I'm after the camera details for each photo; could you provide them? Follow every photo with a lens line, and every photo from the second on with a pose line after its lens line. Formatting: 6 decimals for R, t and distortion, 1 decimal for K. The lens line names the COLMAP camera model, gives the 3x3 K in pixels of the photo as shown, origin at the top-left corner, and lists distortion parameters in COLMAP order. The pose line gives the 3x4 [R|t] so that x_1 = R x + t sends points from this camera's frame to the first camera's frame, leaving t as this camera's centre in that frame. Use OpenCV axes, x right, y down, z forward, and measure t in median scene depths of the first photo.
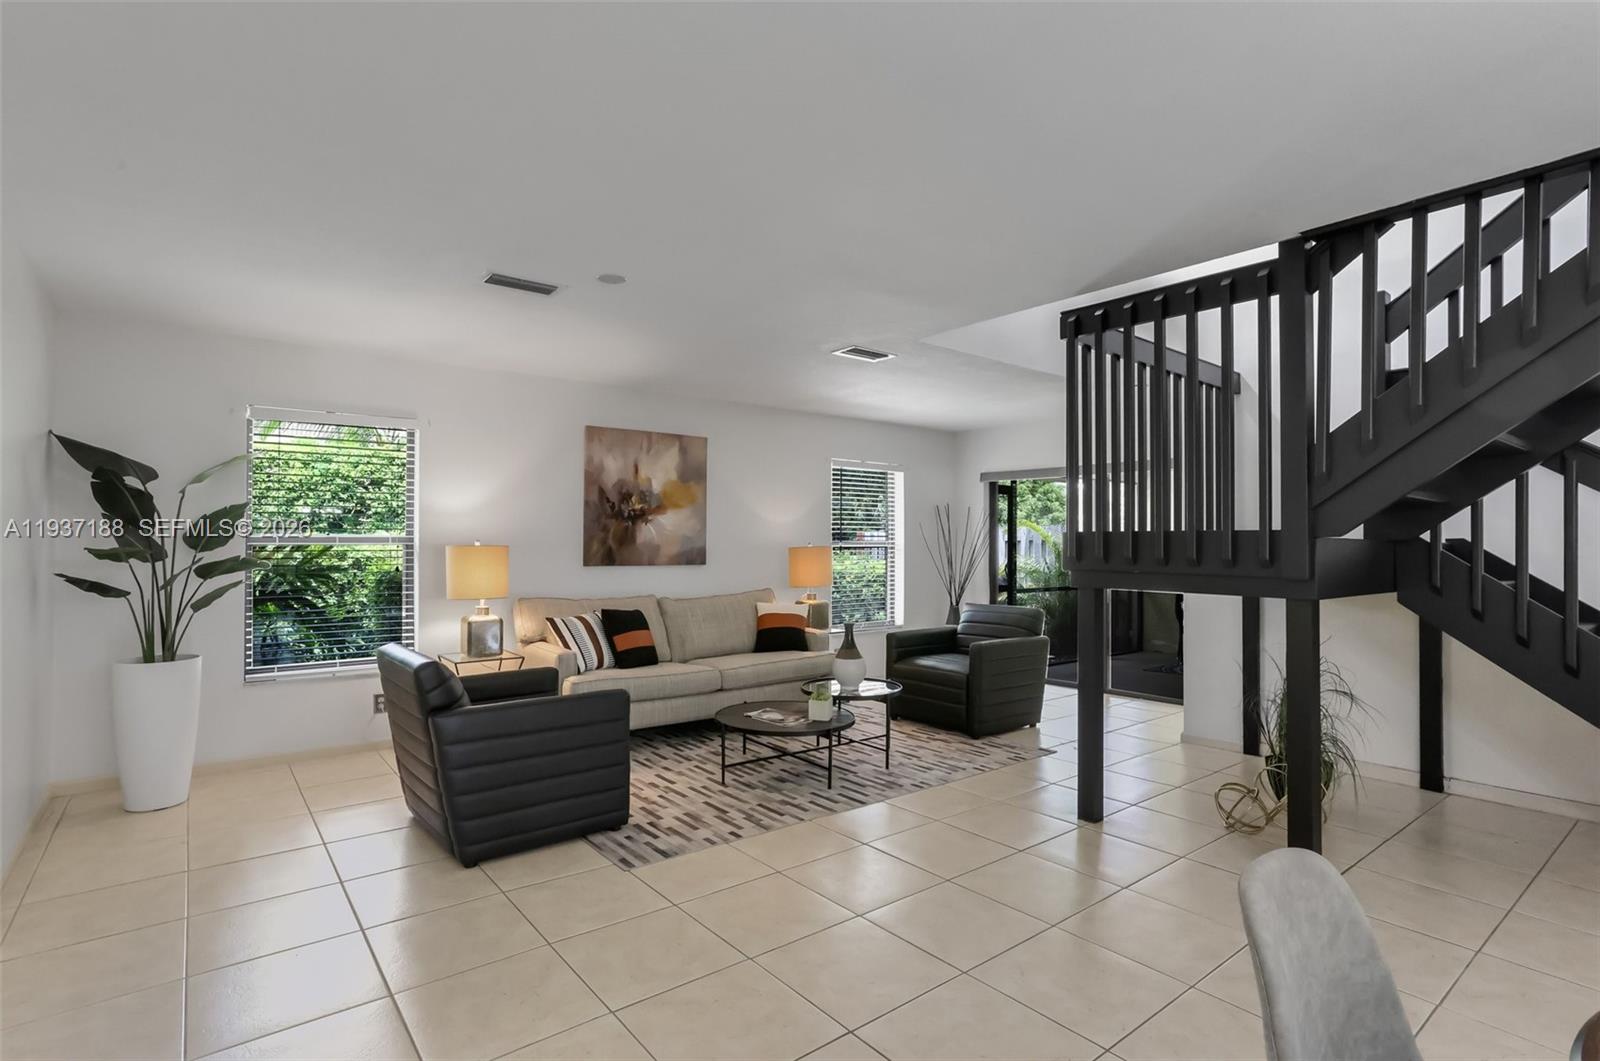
lens RADIAL K [[786.5, 0, 800.0], [0, 786.5, 530.5], [0, 0, 1]] dist [-0.024494, 0.001607]
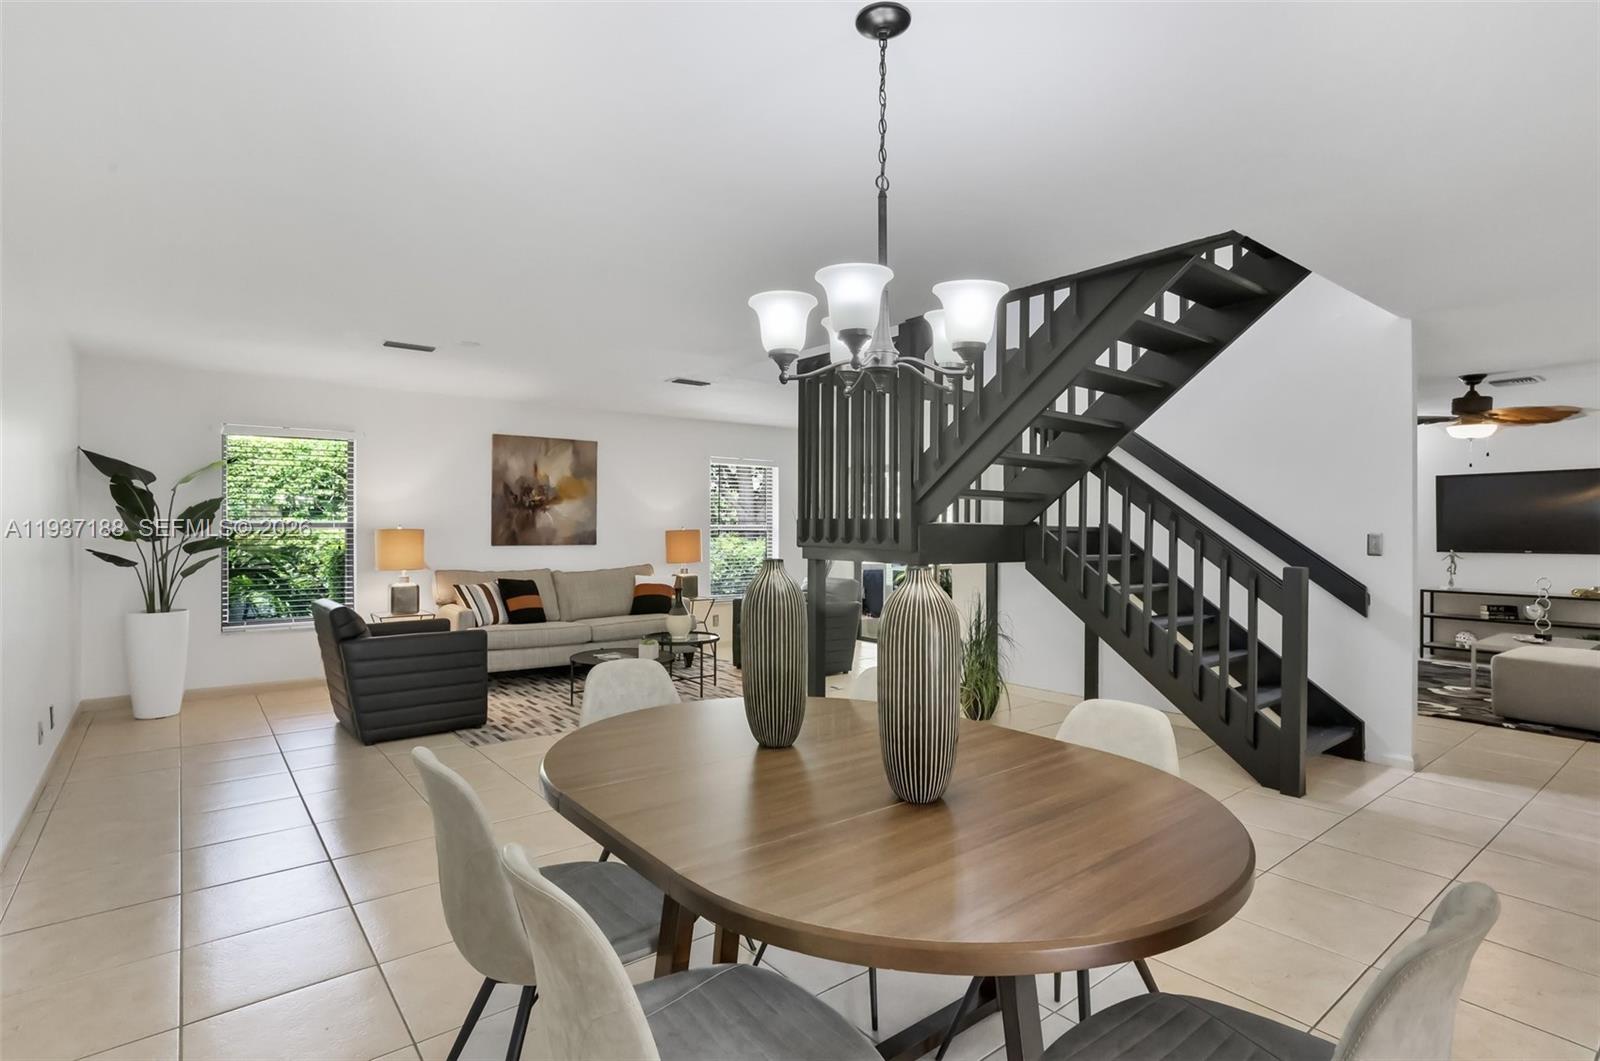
lens RADIAL K [[794.8, 0, 798.9], [0, 794.8, 524.5], [0, 0, 1]] dist [-0.026186, -0.000418]
pose [[0.999999, -0.000433, 0.001440, 0.241430], [0.000415, 0.999920, 0.012618, -0.004856], [-0.001445, -0.012618, 0.999919, -0.302701]]
